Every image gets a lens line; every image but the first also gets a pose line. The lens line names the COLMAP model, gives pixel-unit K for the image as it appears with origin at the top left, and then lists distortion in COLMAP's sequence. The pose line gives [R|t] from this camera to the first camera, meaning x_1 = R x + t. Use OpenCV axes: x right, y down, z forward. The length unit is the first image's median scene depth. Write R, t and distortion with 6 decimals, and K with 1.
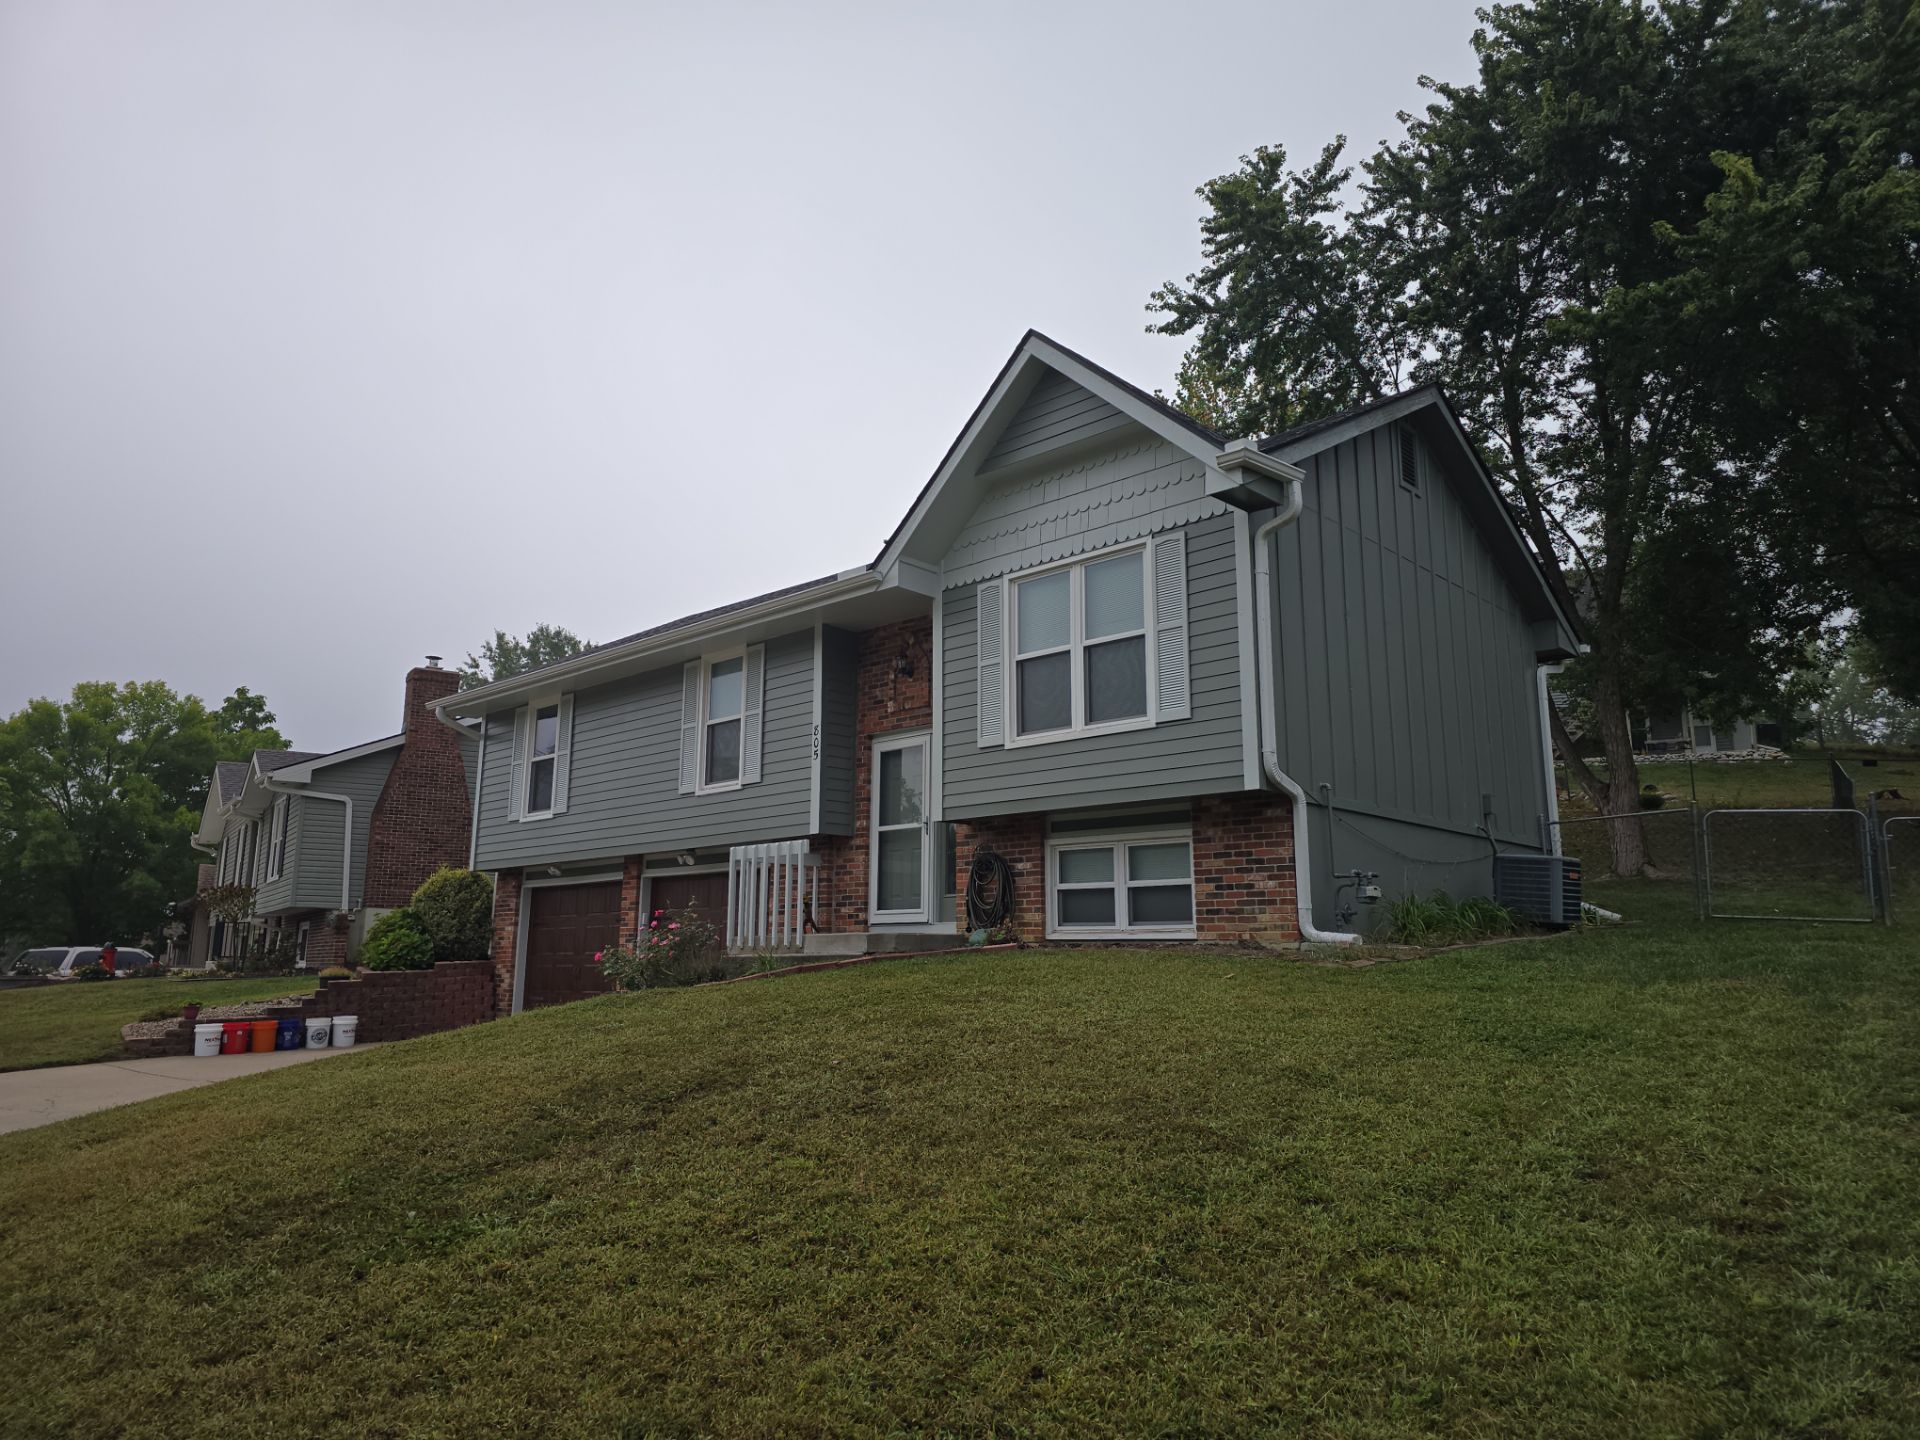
lens RADIAL K [[1294.2, 0, 950.4], [0, 1294.2, 713.3], [0, 0, 1]] dist [0.064517, -0.064572]
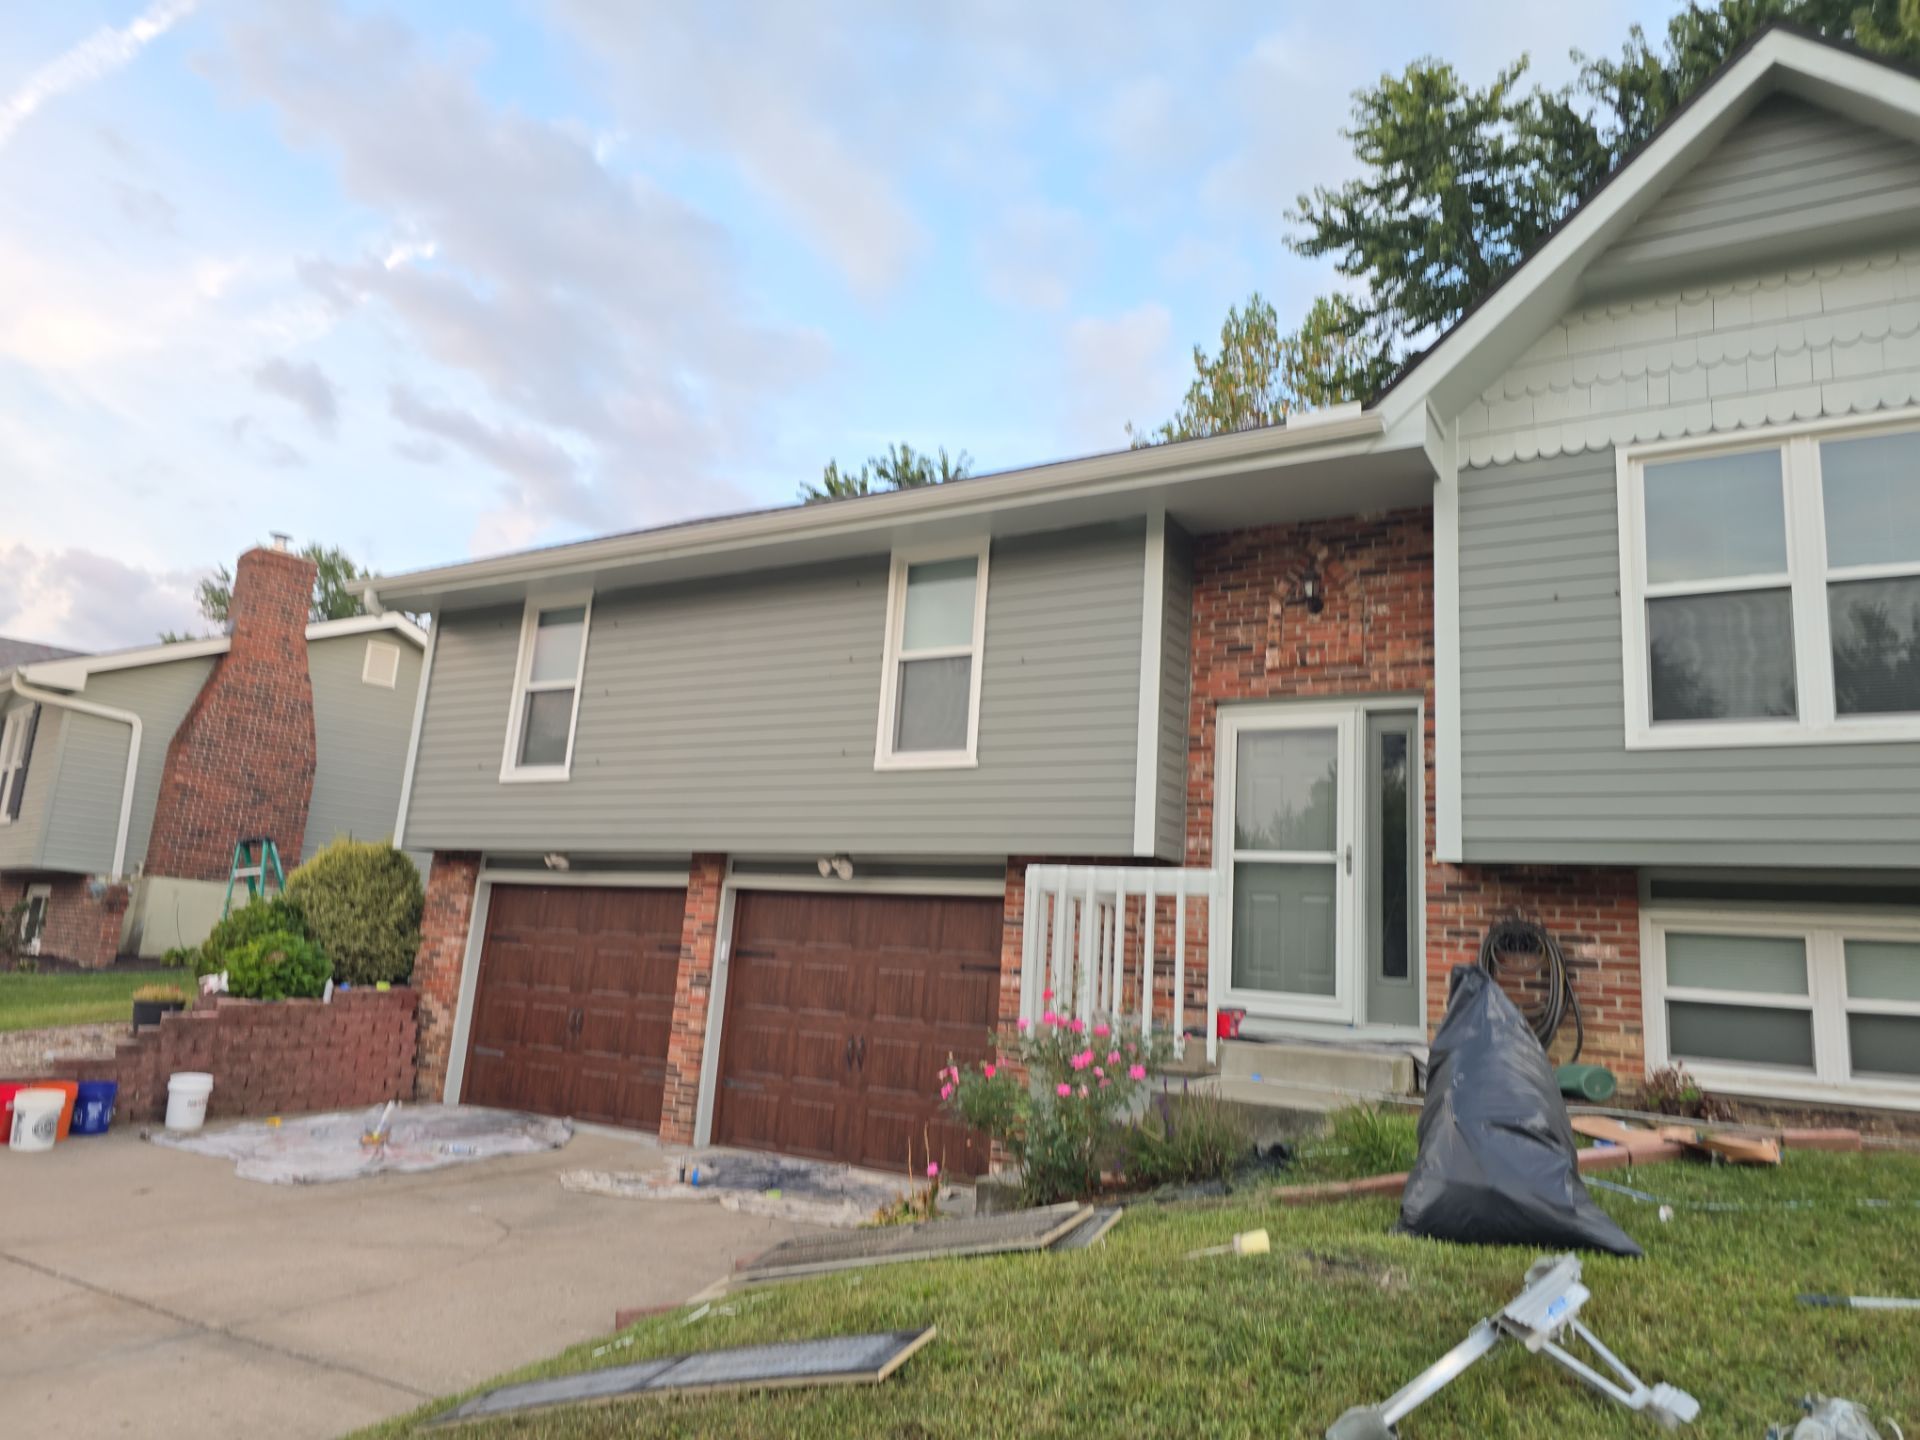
lens RADIAL K [[1294.2, 0, 942.6], [0, 1294.2, 710.0], [0, 0, 1]] dist [0.064517, -0.064572]
pose [[0.977036, 0.108790, 0.183209, -0.309540], [-0.108011, 0.994047, -0.014255, 0.045062], [-0.183669, -0.005861, 0.982971, 0.424286]]
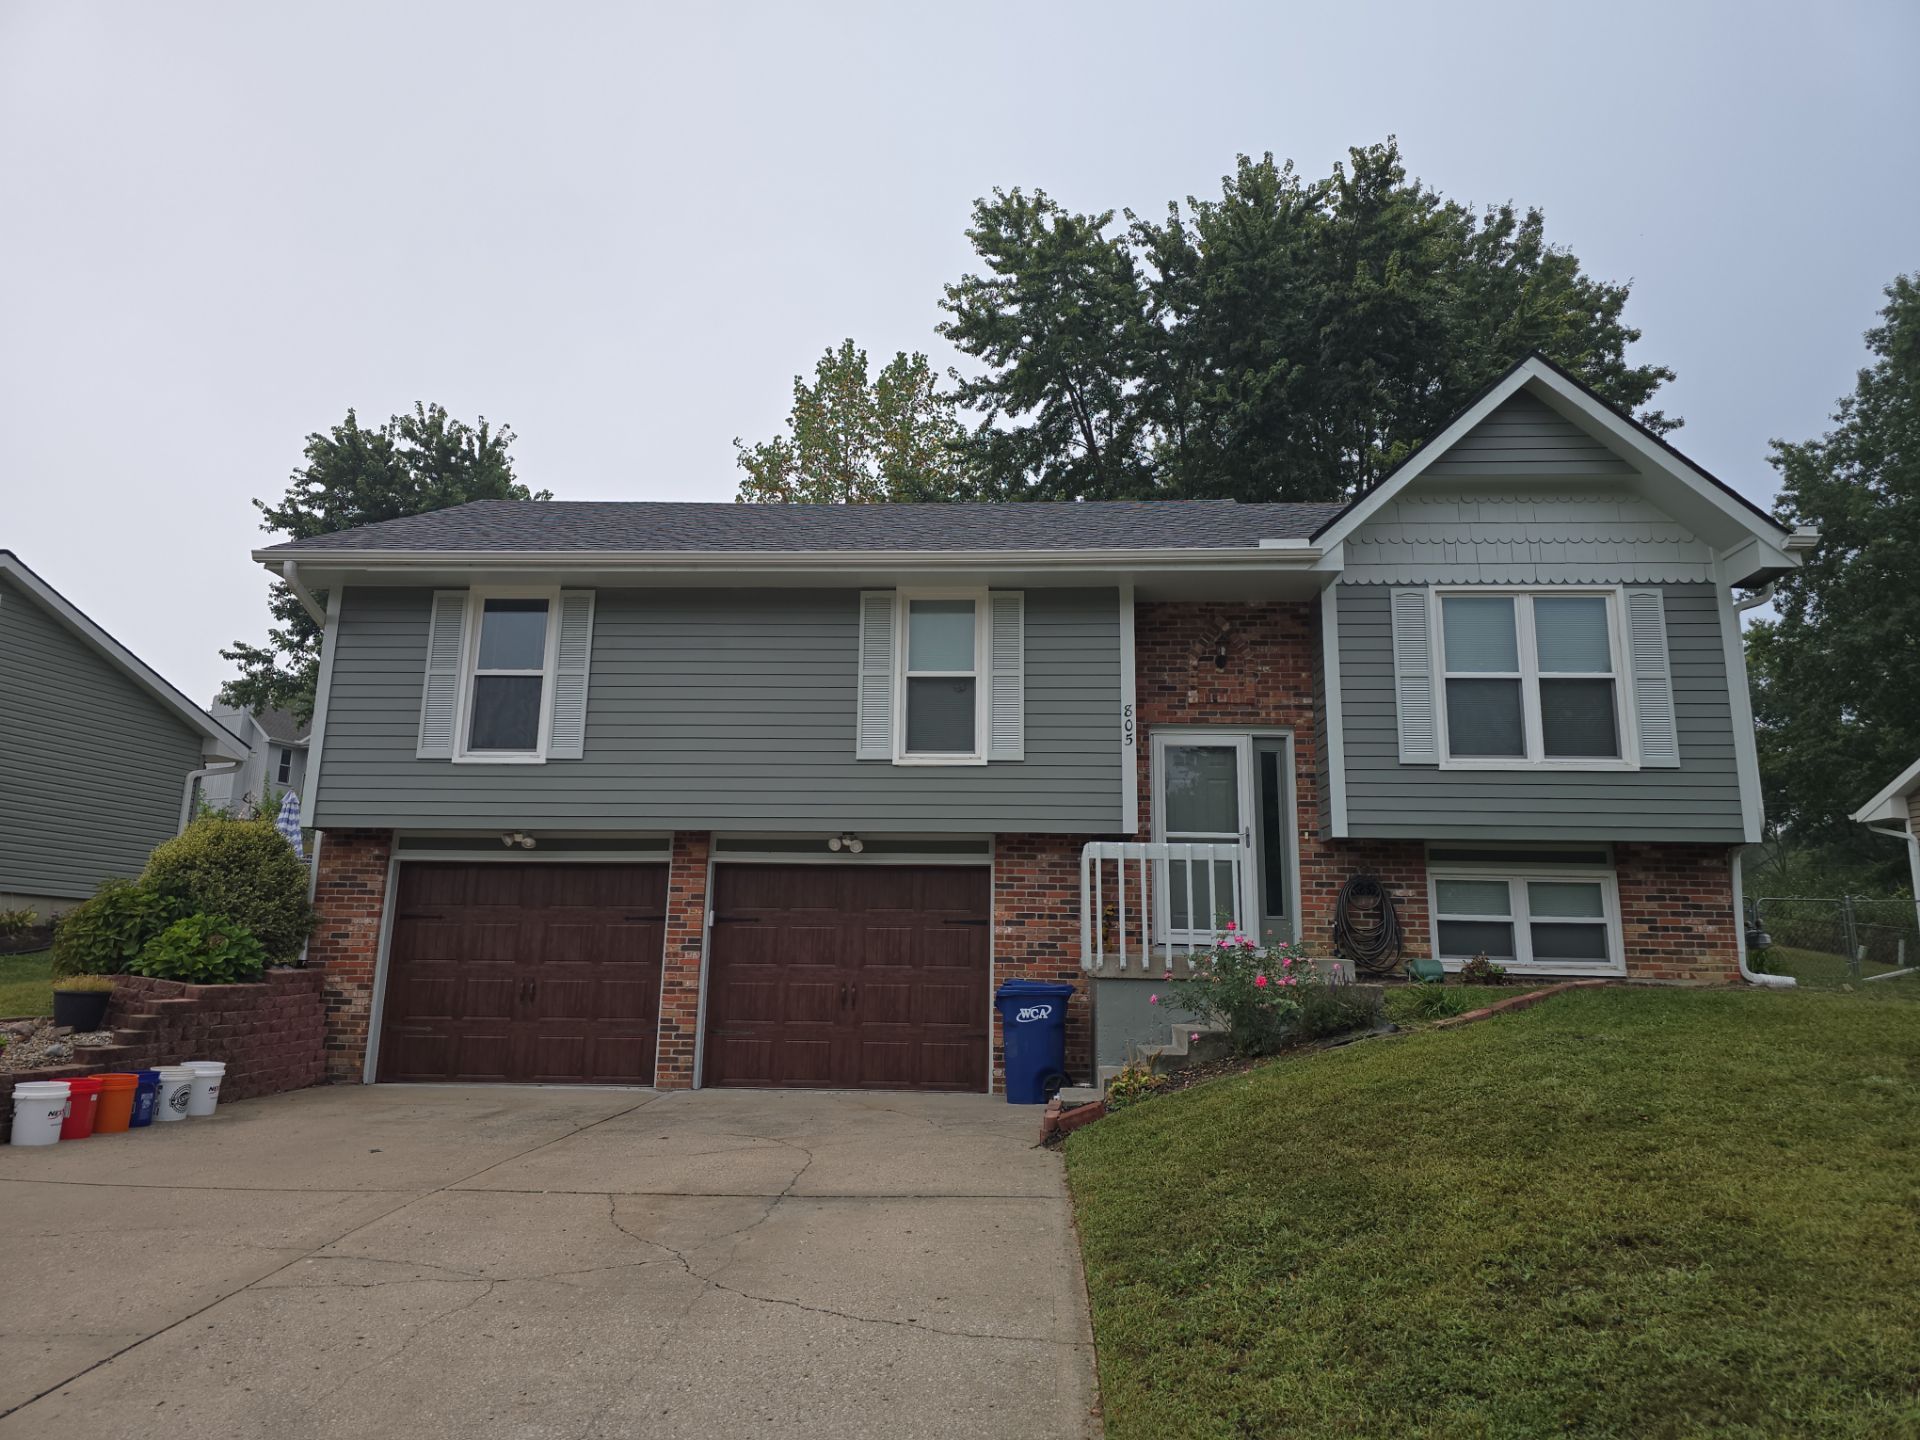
lens RADIAL K [[1294.2, 0, 954.2], [0, 1294.2, 717.9], [0, 0, 1]] dist [0.064517, -0.064572]
pose [[0.761902, 0.145658, 0.631101, -0.722357], [-0.140152, 0.988376, -0.058917, 0.083736], [-0.632347, -0.043561, 0.773460, 0.423633]]
